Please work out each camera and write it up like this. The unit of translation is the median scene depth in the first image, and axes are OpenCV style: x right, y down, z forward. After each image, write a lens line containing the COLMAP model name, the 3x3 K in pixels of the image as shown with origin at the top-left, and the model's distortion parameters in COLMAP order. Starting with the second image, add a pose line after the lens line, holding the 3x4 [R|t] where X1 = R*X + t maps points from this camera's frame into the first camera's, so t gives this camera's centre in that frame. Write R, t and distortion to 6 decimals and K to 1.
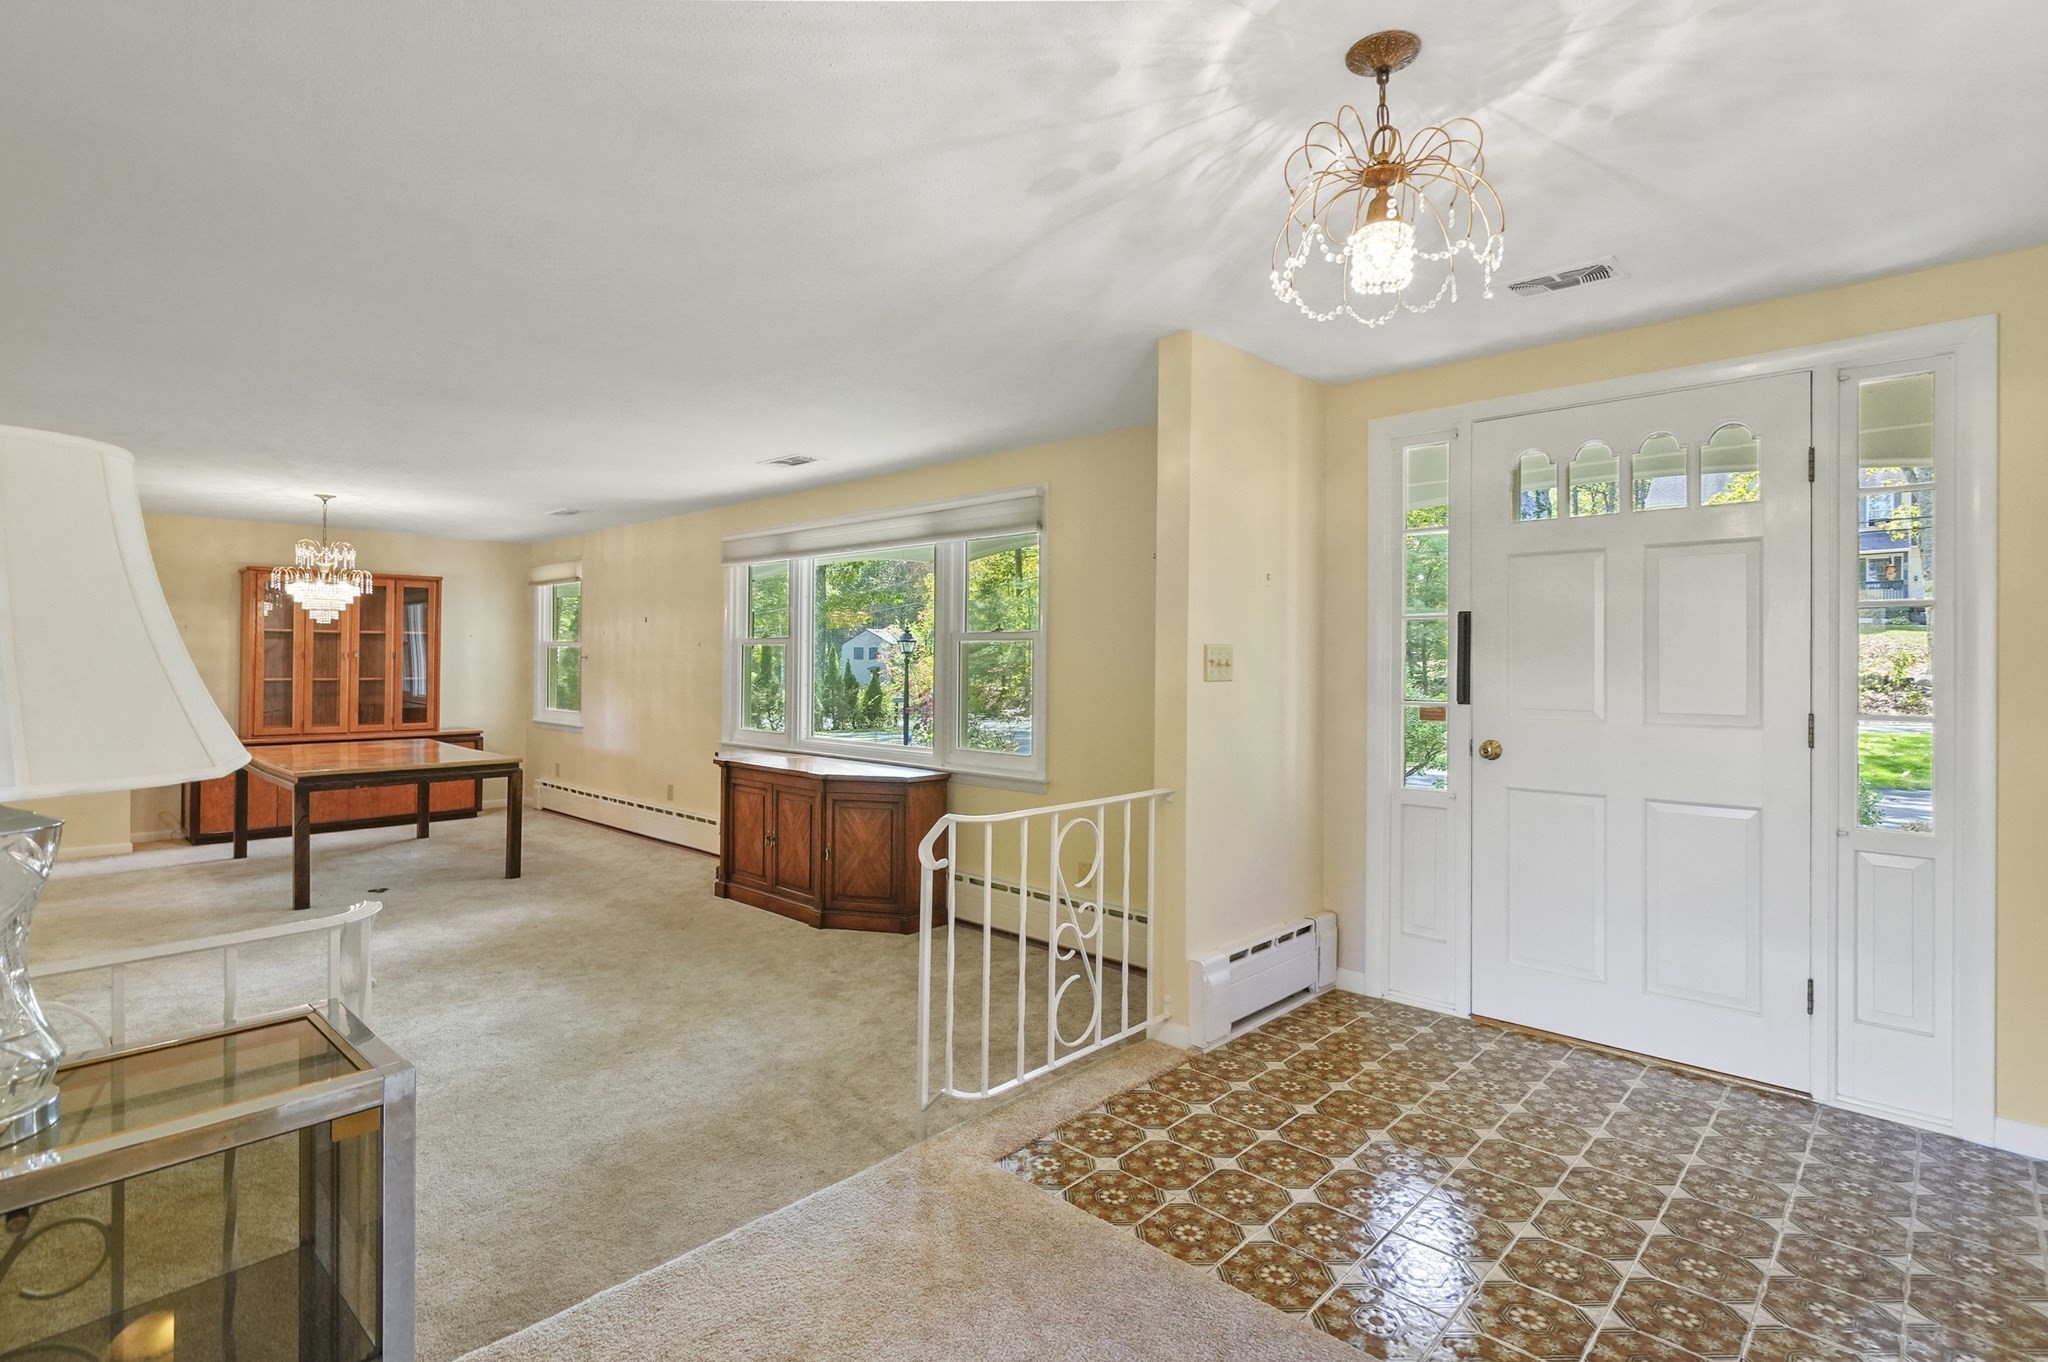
lens RADIAL K [[1000.0, 0, 1015.4], [0, 1000.0, 651.8], [0, 0, 1]] dist [0.005972, -0.000535]
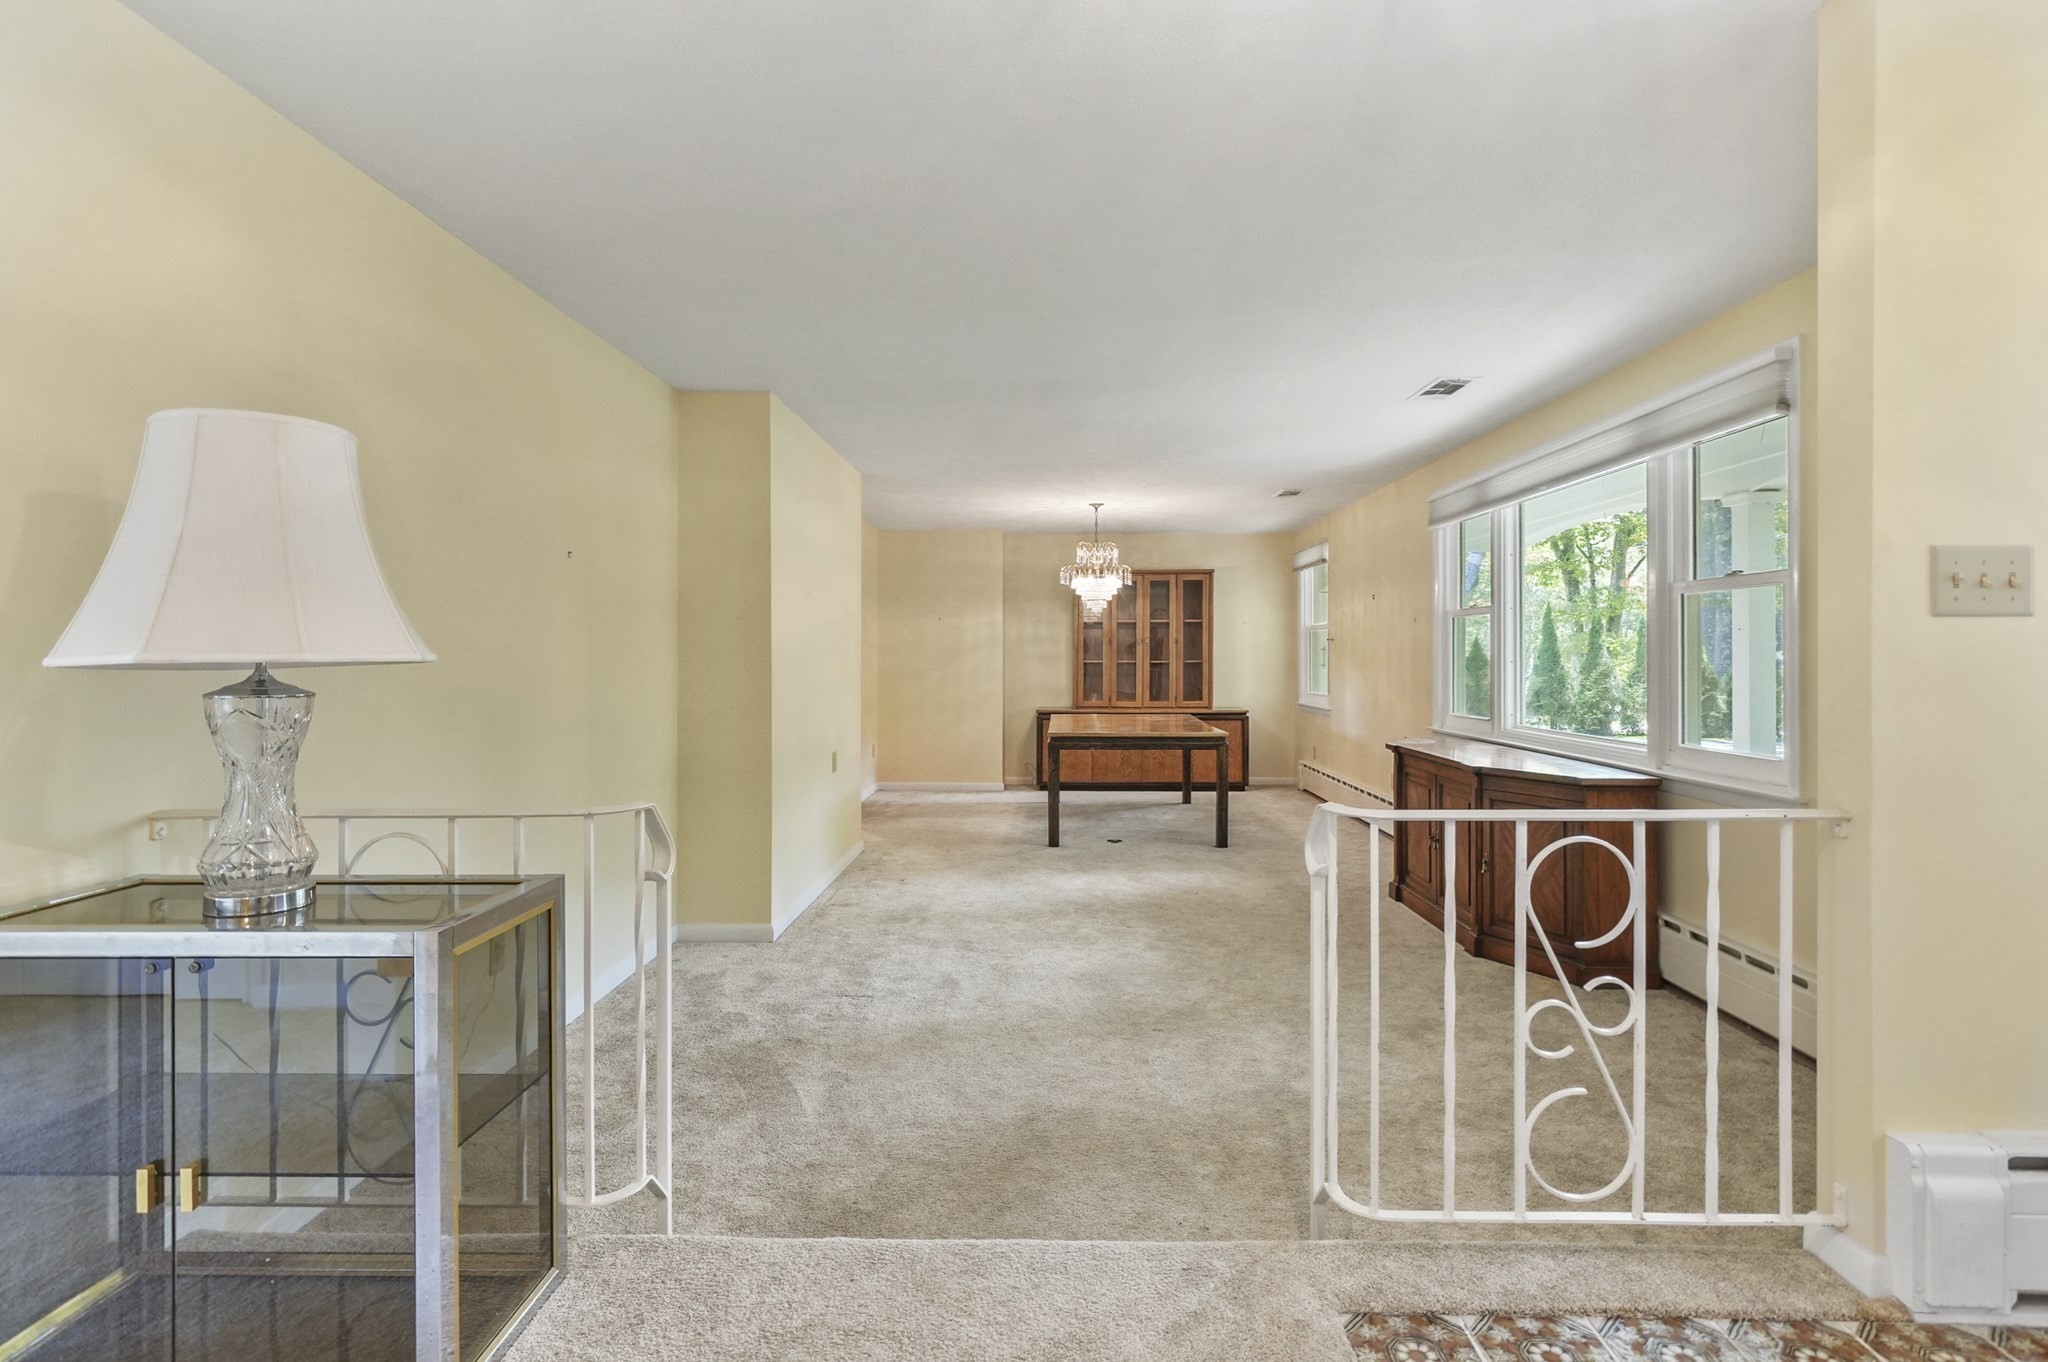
lens RADIAL K [[1000.0, 0, 1015.4], [0, 1000.0, 651.8], [0, 0, 1]] dist [0.005972, -0.000535]
pose [[0.668588, -0.010305, -0.743562, 0.162160], [0.012403, 0.999919, -0.002706, 0.027218], [0.743530, -0.007413, 0.668662, 0.179414]]
